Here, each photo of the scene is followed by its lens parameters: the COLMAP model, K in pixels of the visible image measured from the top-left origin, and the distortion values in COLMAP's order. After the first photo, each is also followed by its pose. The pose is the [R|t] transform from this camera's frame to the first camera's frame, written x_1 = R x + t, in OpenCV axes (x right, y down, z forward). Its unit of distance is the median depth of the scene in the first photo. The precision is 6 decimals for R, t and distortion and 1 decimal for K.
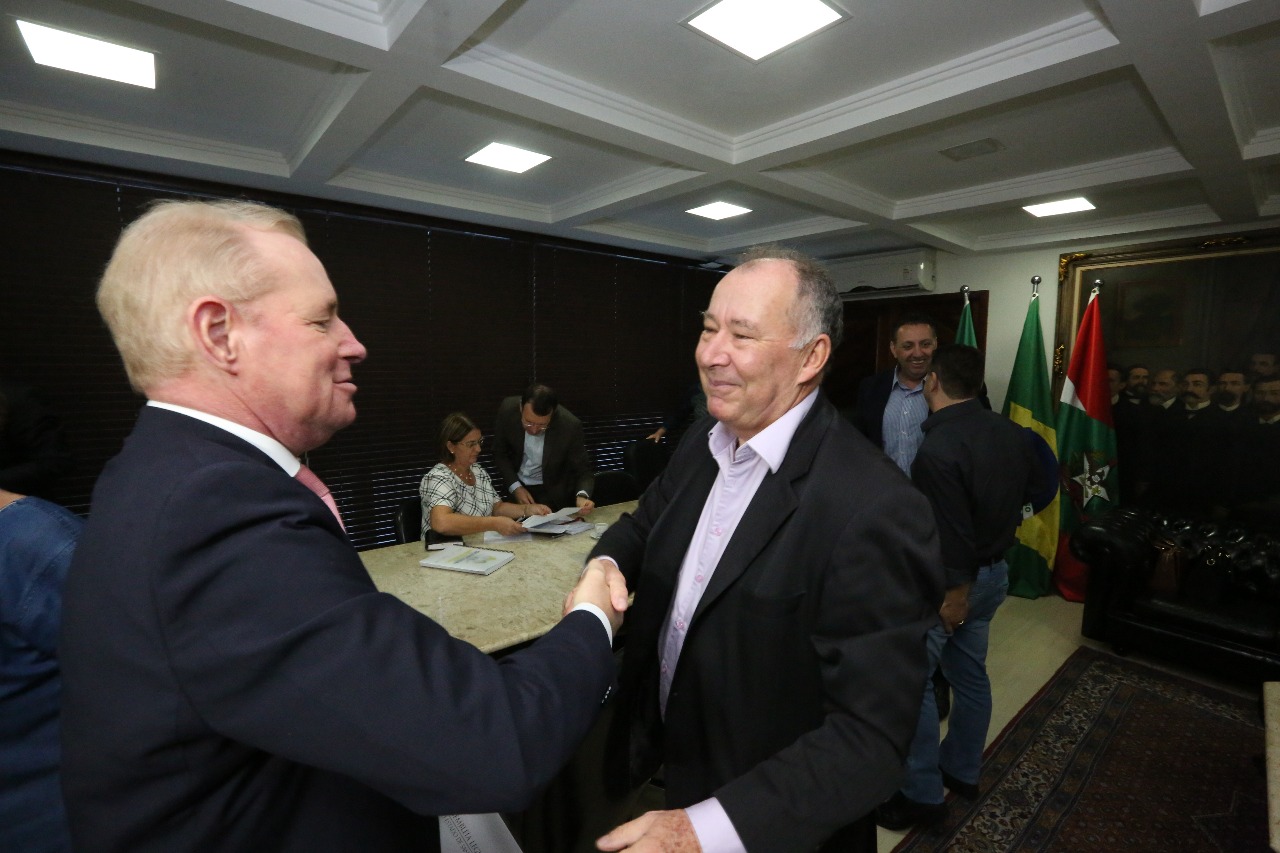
lens RADIAL K [[589.0, 0, 650.6], [0, 589.0, 430.5], [0, 0, 1]] dist [-0.013527, 0.002822]
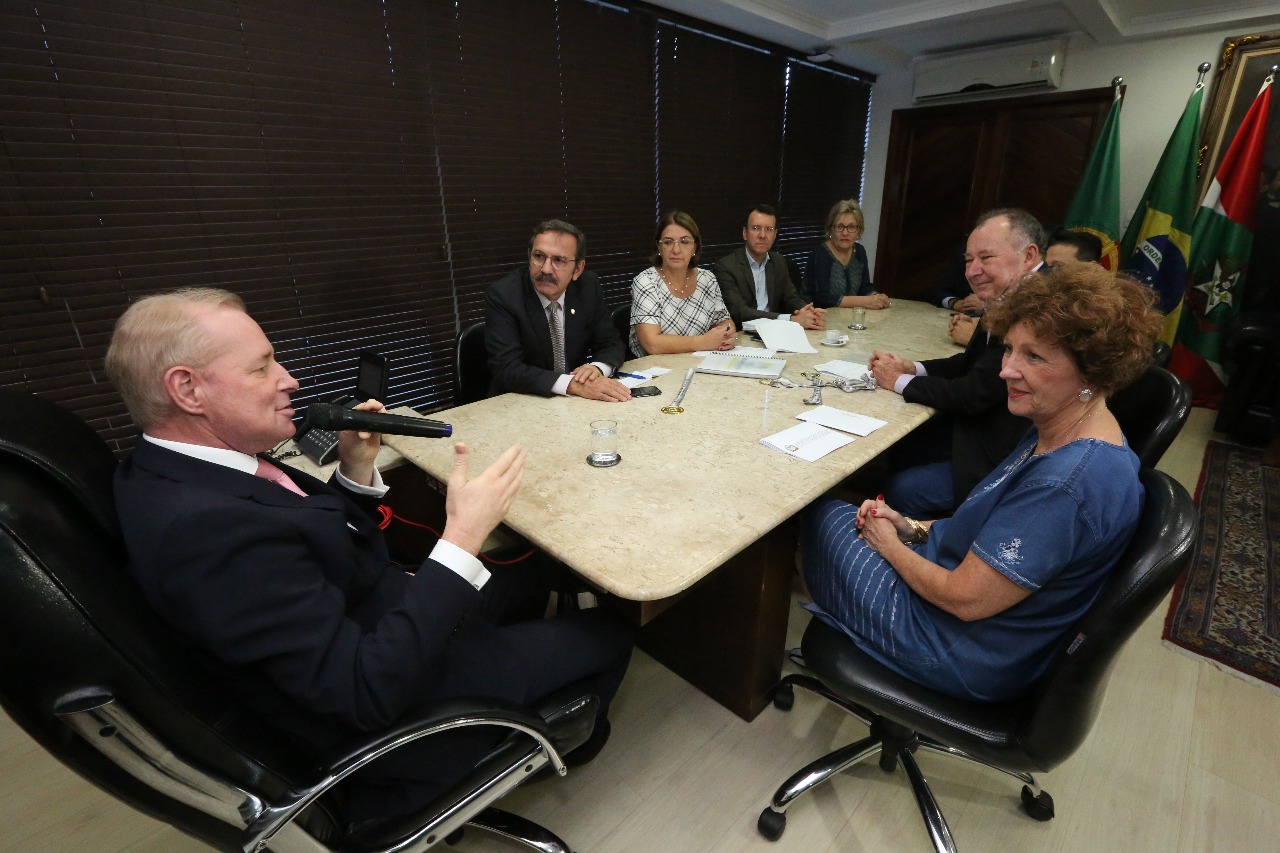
lens RADIAL K [[589.0, 0, 648.3], [0, 589.0, 427.1], [0, 0, 1]] dist [-0.013527, 0.002822]
pose [[0.996093, -0.044872, 0.076065, -0.323666], [0.025197, 0.969898, 0.242205, 0.051261], [-0.084644, -0.239342, 0.967239, 0.049218]]
